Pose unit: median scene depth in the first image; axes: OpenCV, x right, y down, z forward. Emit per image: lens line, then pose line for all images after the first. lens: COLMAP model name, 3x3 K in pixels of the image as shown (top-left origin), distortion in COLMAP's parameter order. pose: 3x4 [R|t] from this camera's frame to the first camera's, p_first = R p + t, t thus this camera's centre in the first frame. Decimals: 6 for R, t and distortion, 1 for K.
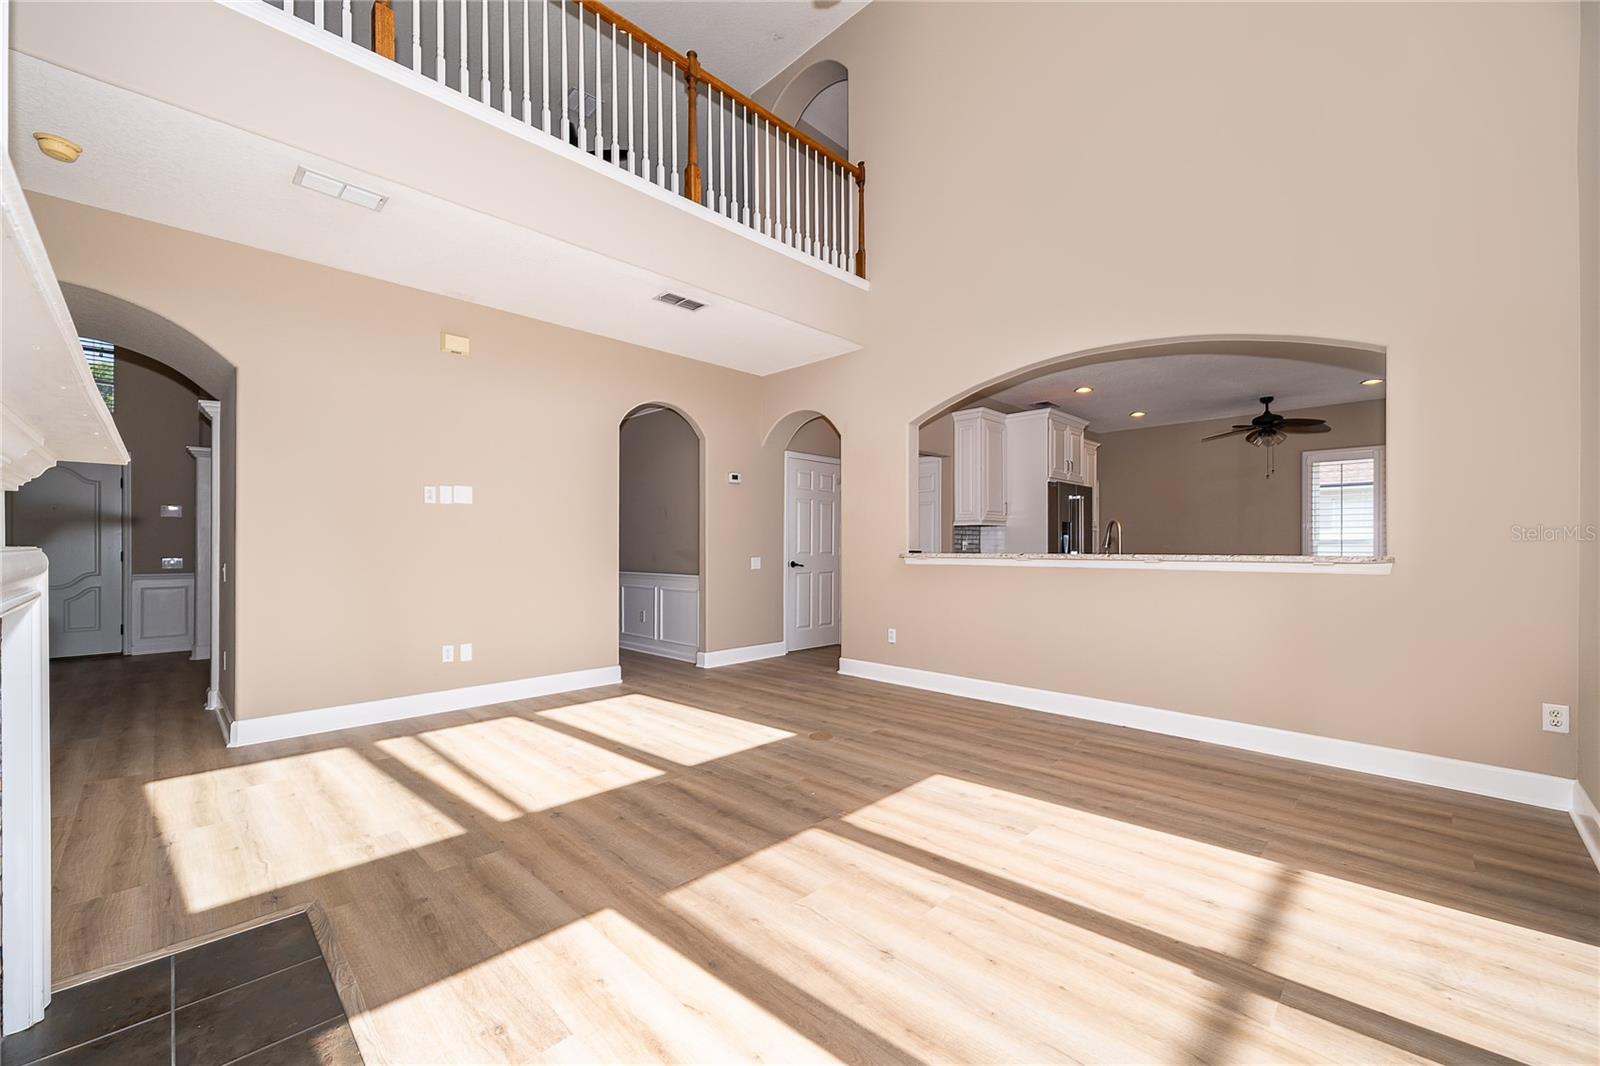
lens RADIAL K [[636.7, 0, 793.3], [0, 636.7, 530.8], [0, 0, 1]] dist [-0.001936, 0.000710]
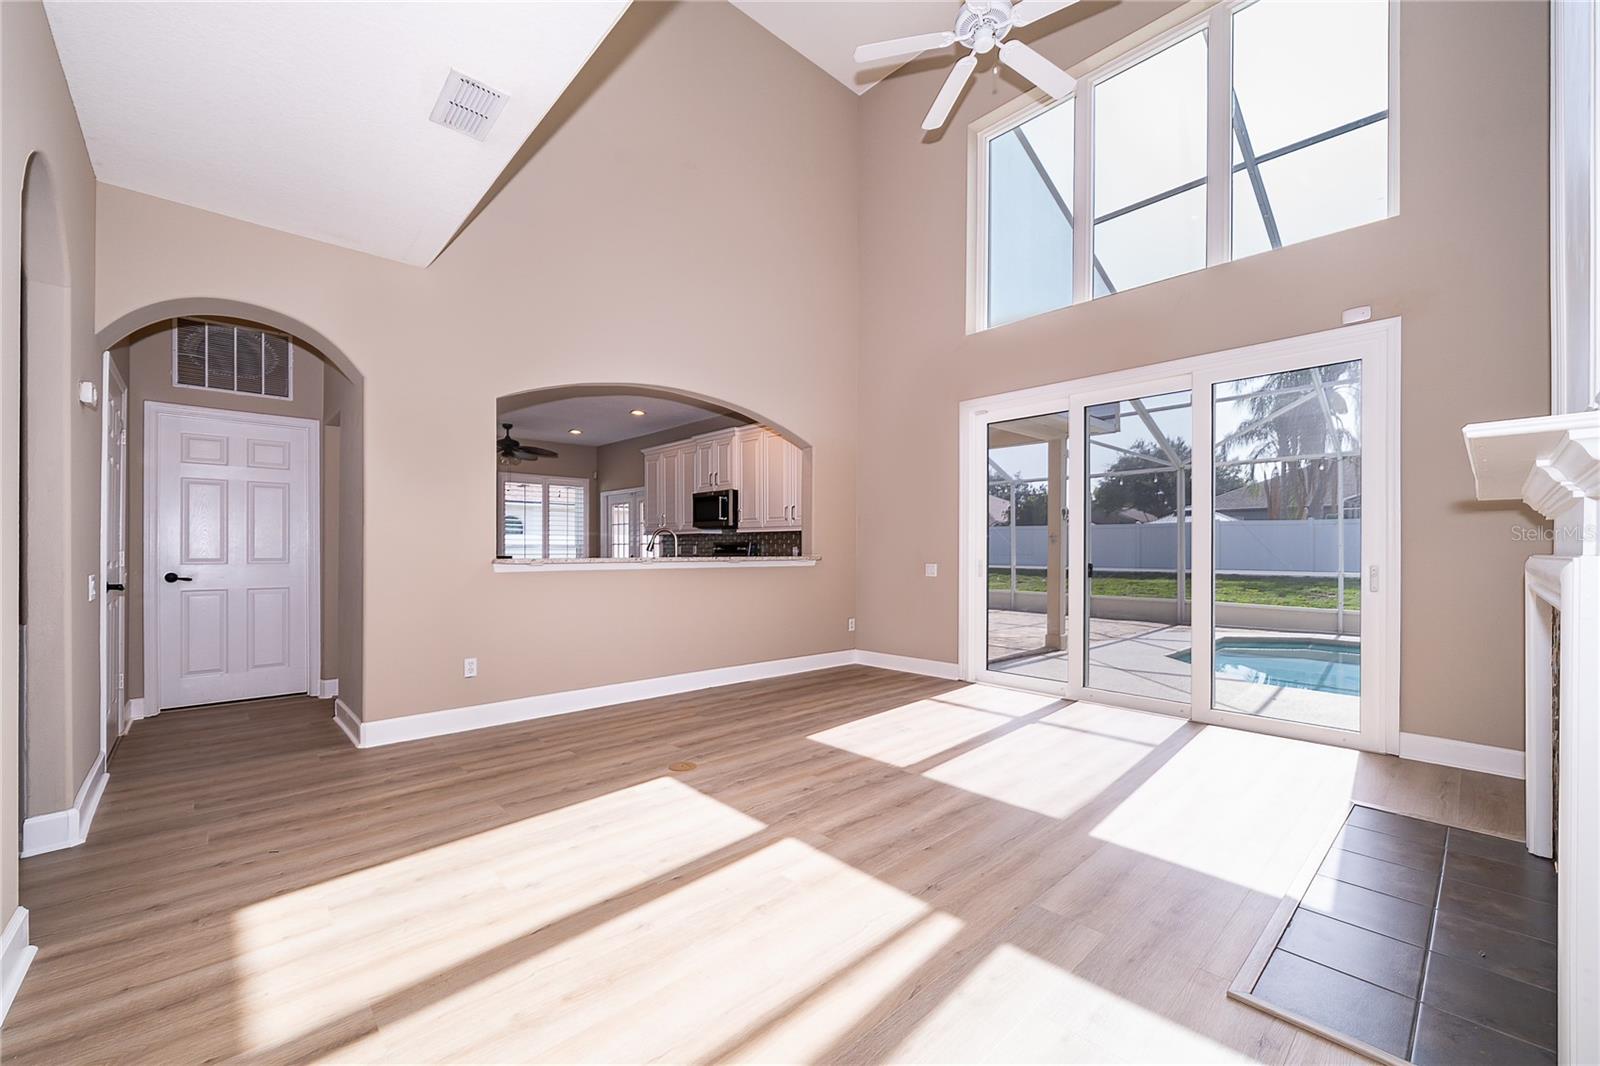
lens RADIAL K [[636.7, 0, 800.9], [0, 636.7, 545.8], [0, 0, 1]] dist [-0.001936, 0.000710]
pose [[0.031192, 0.006331, 0.999493, -1.006430], [-0.029172, 0.999560, -0.005421, 0.018155], [-0.999088, -0.028988, 0.031363, 0.978168]]
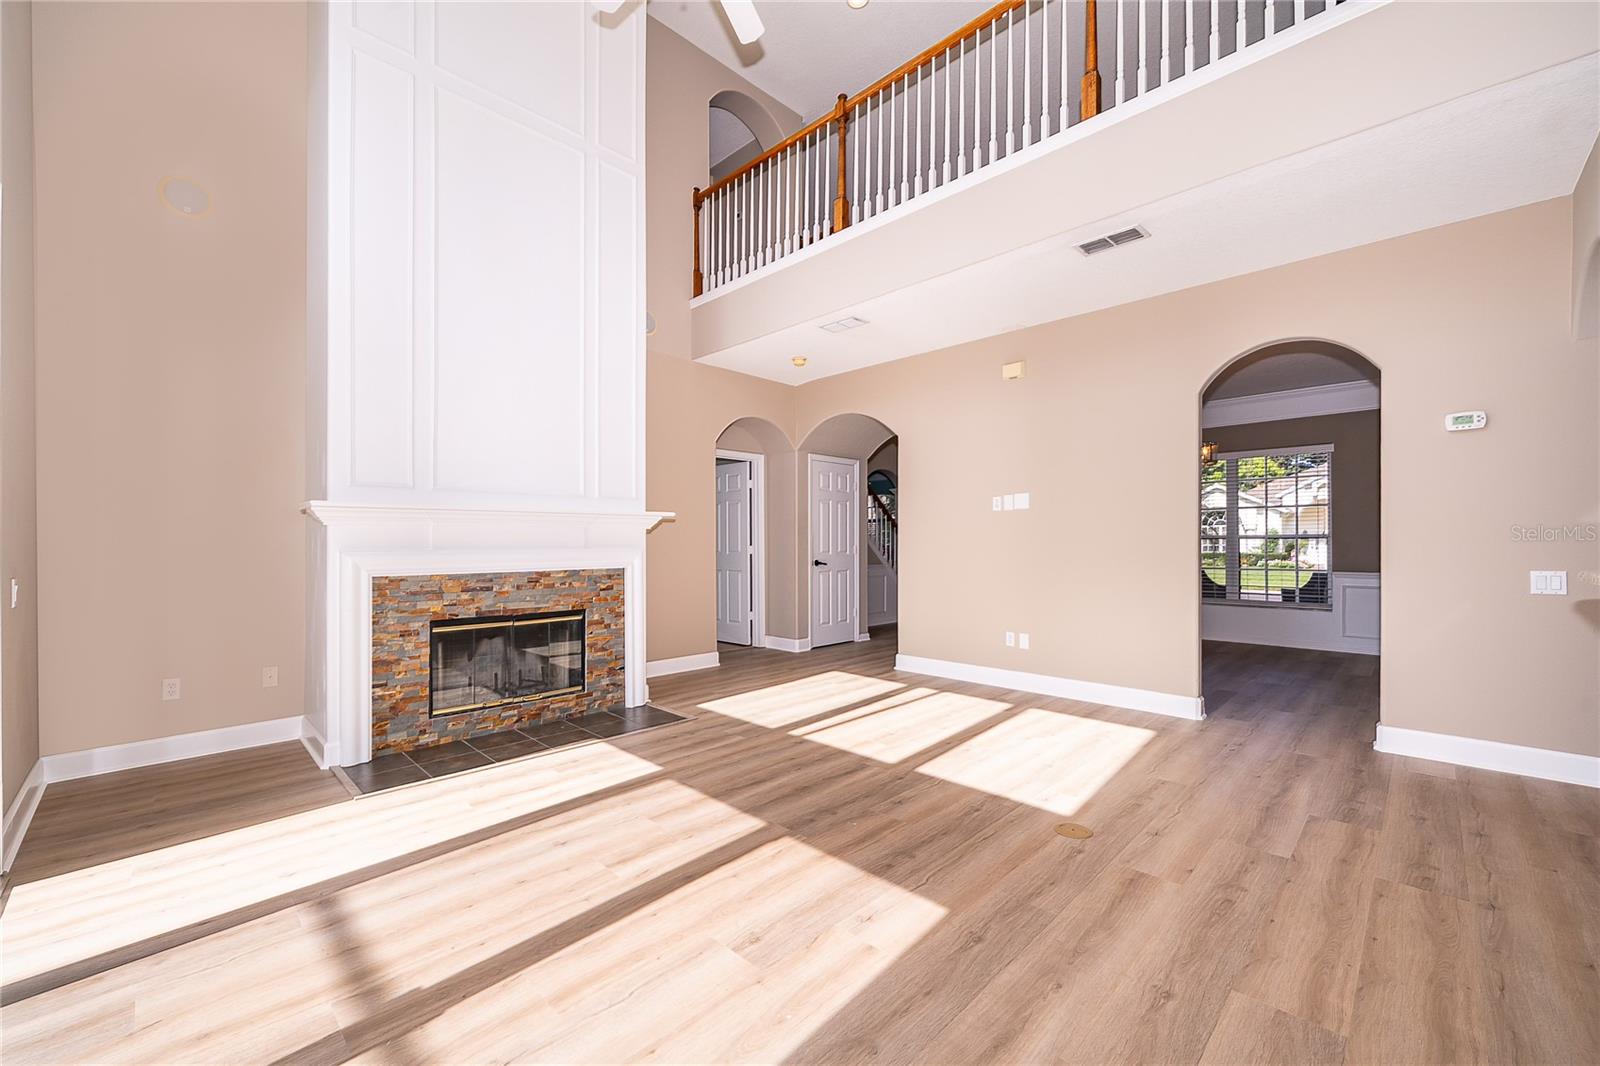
lens RADIAL K [[636.7, 0, 802.5], [0, 636.7, 537.7], [0, 0, 1]] dist [-0.001936, 0.000710]
pose [[0.012463, -0.007703, -0.999893, 0.867938], [0.027895, 0.999584, -0.007353, 0.007150], [0.999533, -0.027800, 0.012672, 0.850176]]
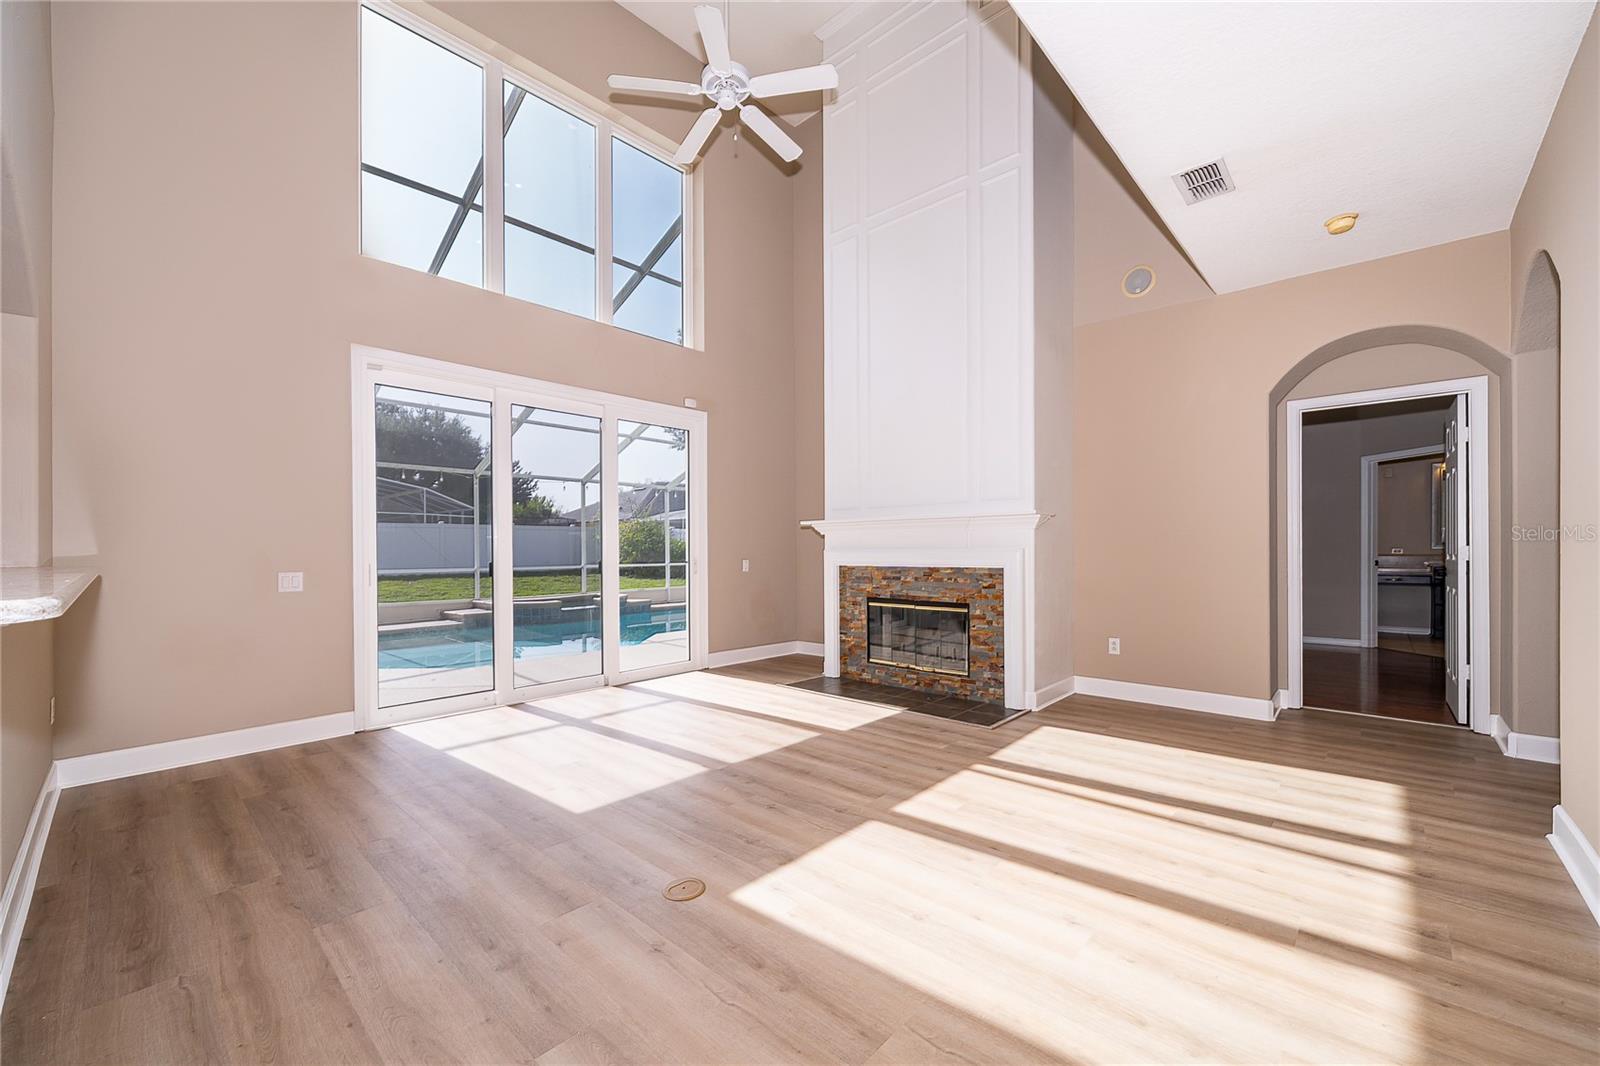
lens RADIAL K [[636.7, 0, 800.3], [0, 636.7, 546.9], [0, 0, 1]] dist [-0.001936, 0.000710]
pose [[-0.998986, 0.006095, -0.044617, -0.042003], [0.007388, 0.999556, -0.028866, 0.043951], [0.044421, -0.029167, -0.998587, 1.887670]]
